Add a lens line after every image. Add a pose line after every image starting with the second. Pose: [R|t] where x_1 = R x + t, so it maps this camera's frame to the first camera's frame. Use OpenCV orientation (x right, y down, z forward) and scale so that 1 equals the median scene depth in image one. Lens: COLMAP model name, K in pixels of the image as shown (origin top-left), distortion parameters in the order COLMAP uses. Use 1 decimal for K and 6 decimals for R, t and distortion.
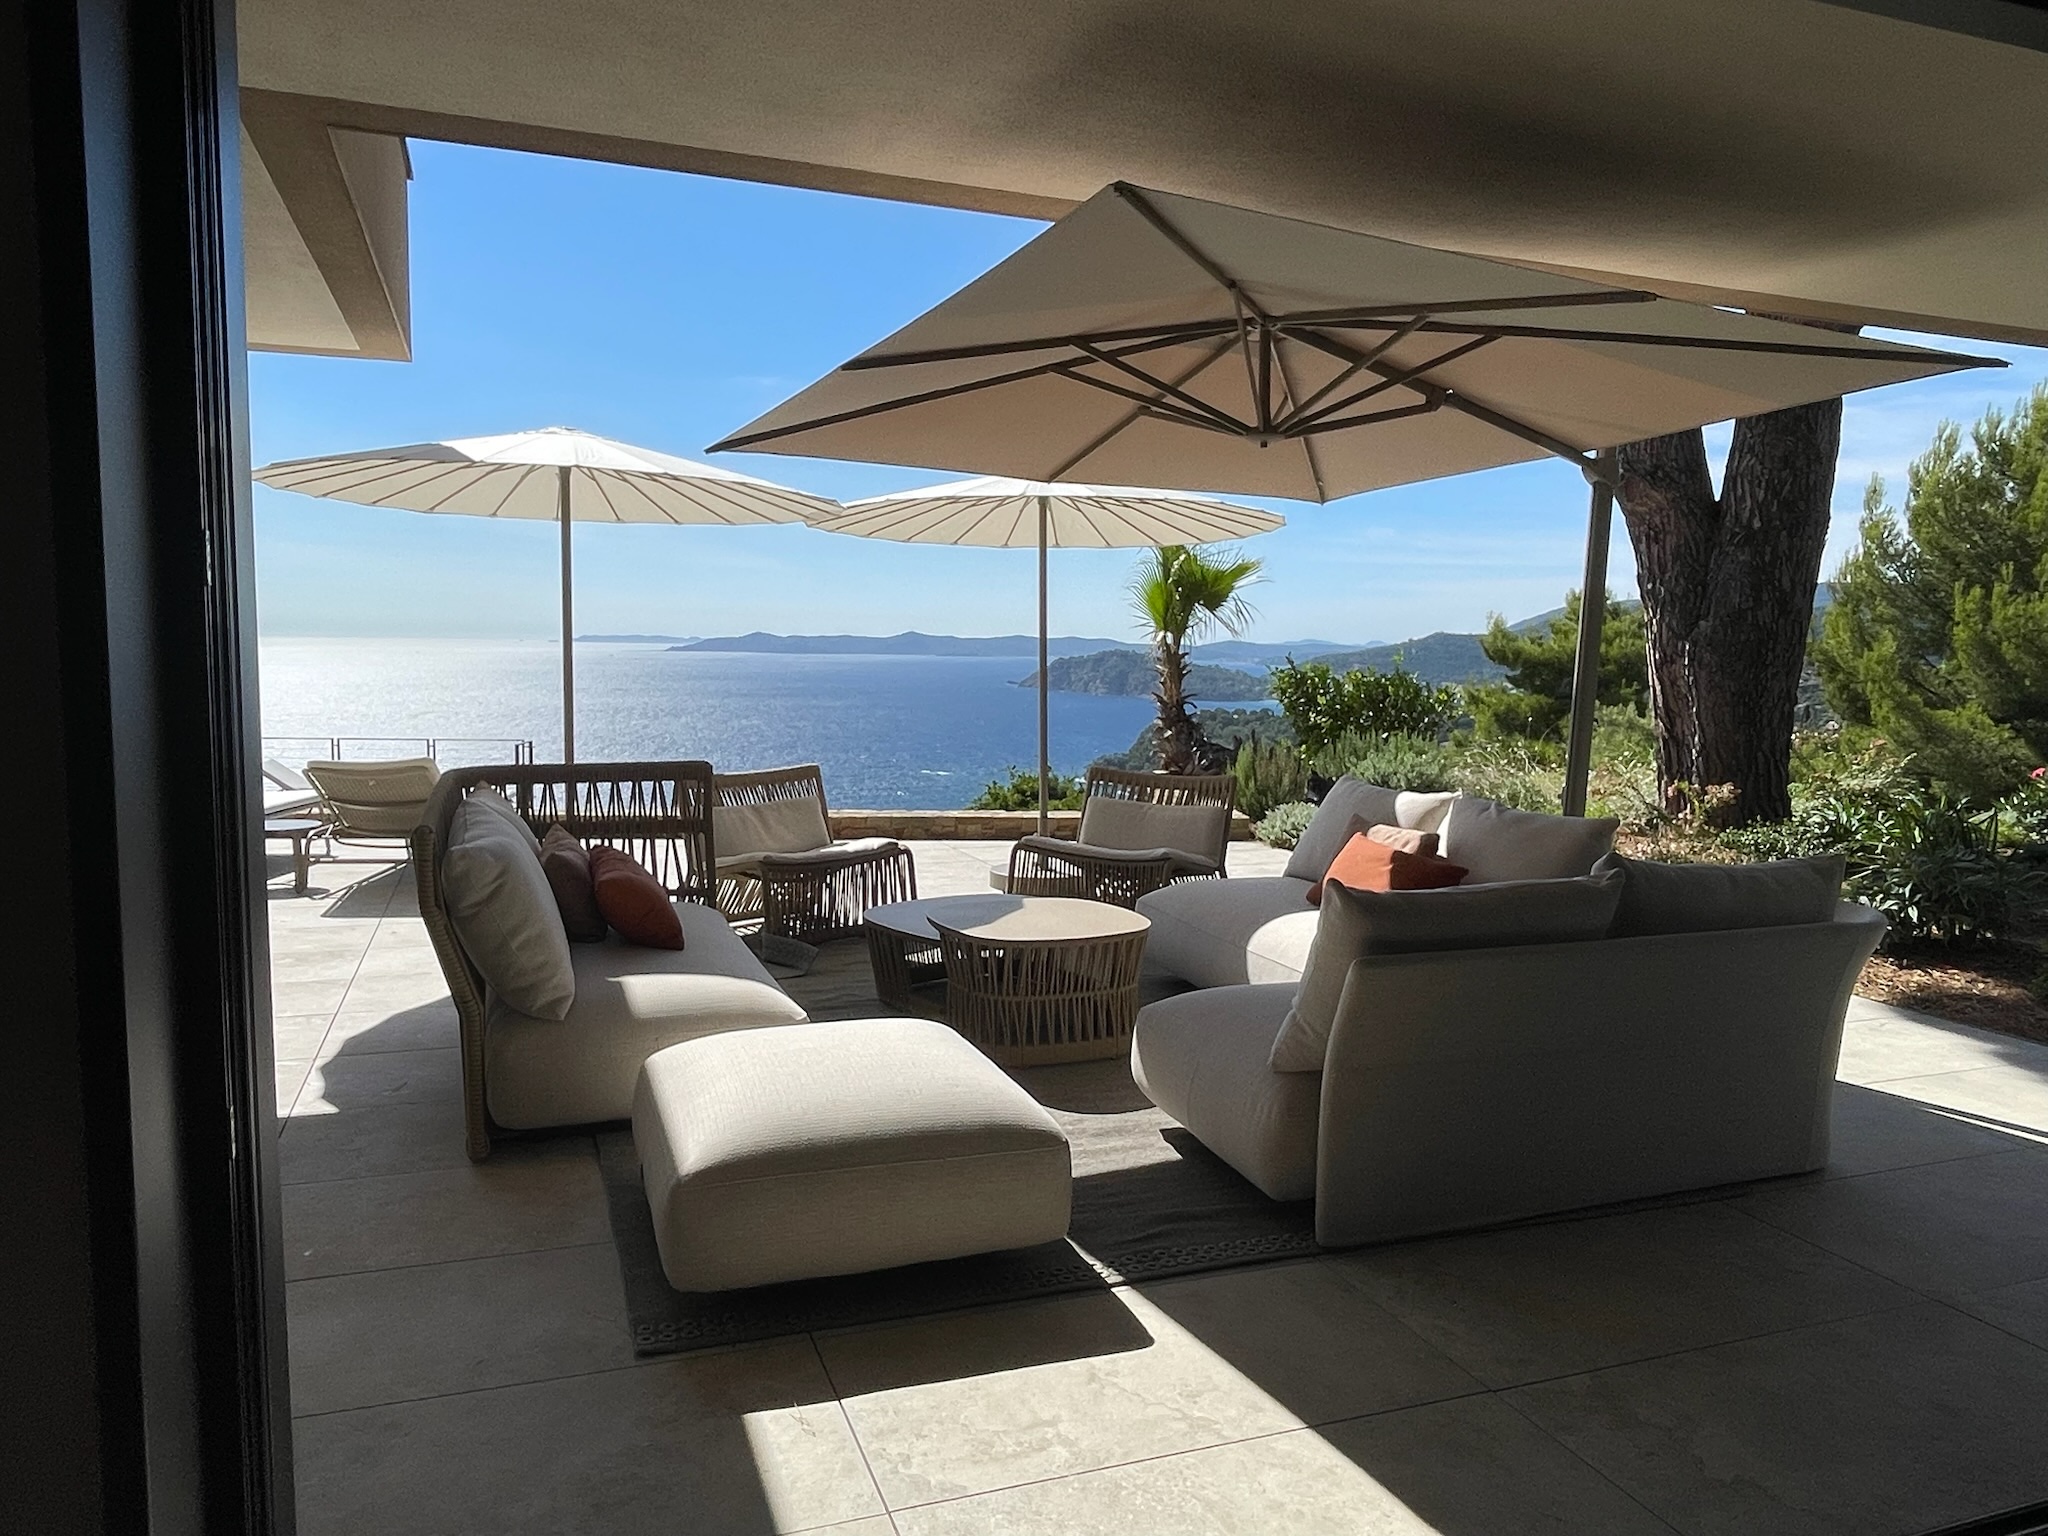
lens RADIAL K [[1390.8, 0, 1024.0], [0, 1390.8, 768.0], [0, 0, 1]] dist [0.062976, -0.096897]
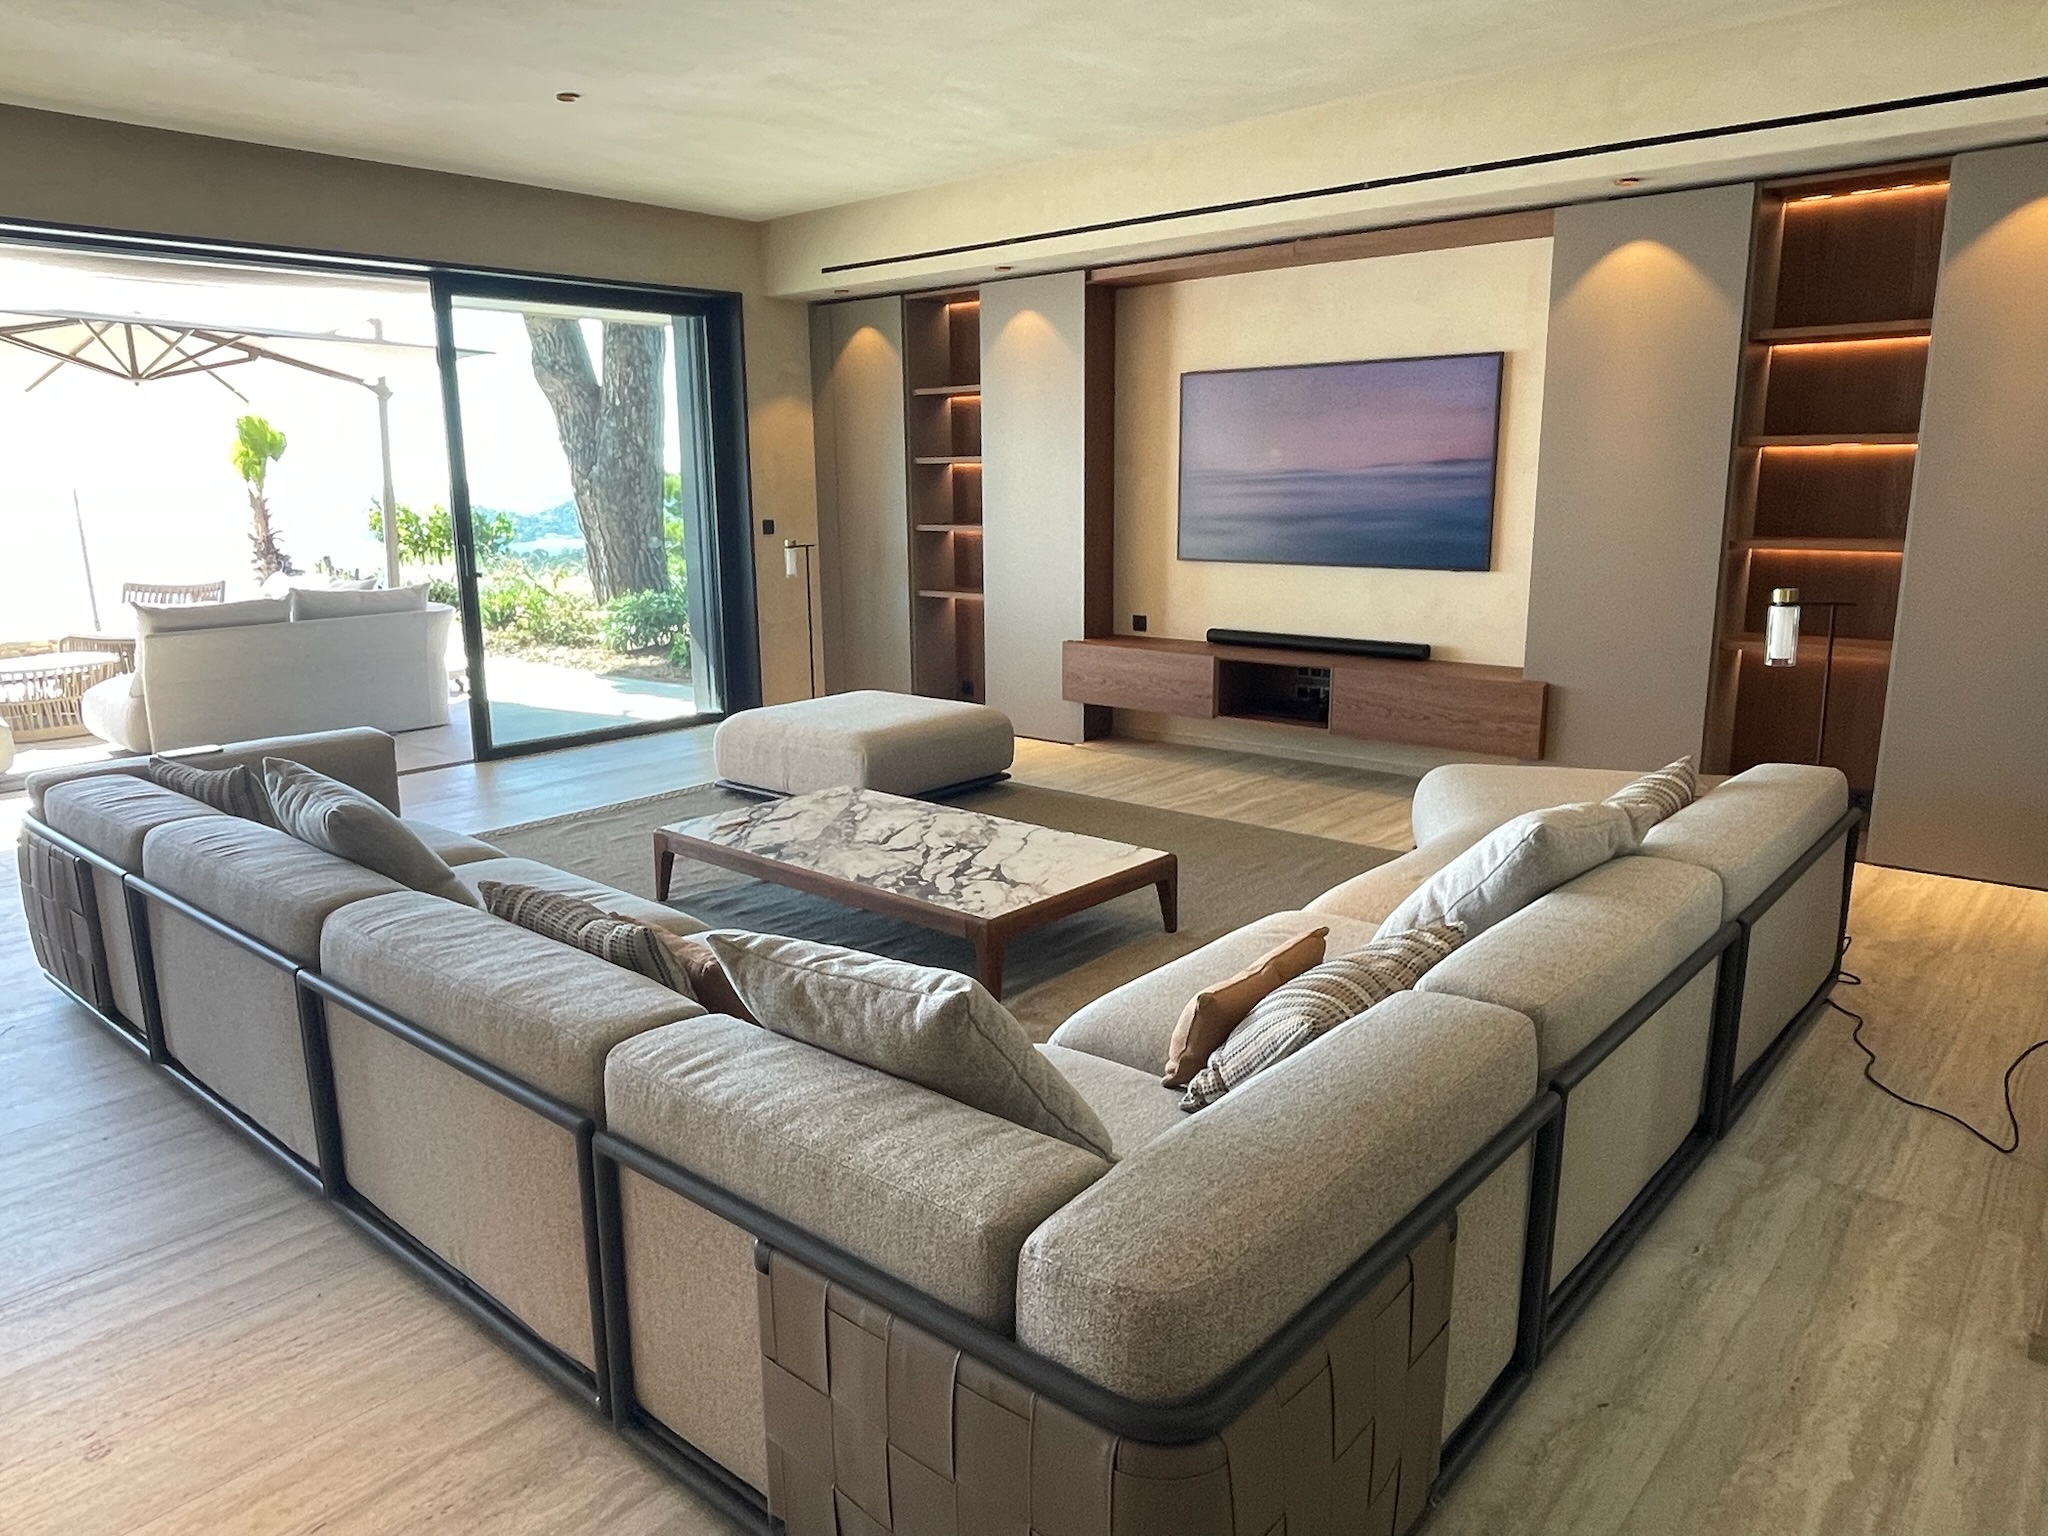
lens RADIAL K [[1390.8, 0, 1024.0], [0, 1390.8, 768.0], [0, 0, 1]] dist [0.062976, -0.096897]
pose [[0.875568, -0.129974, 0.465282, 0.139464], [0.074802, 0.987987, 0.135226, 0.051176], [-0.477269, -0.083596, 0.874772, -0.611354]]
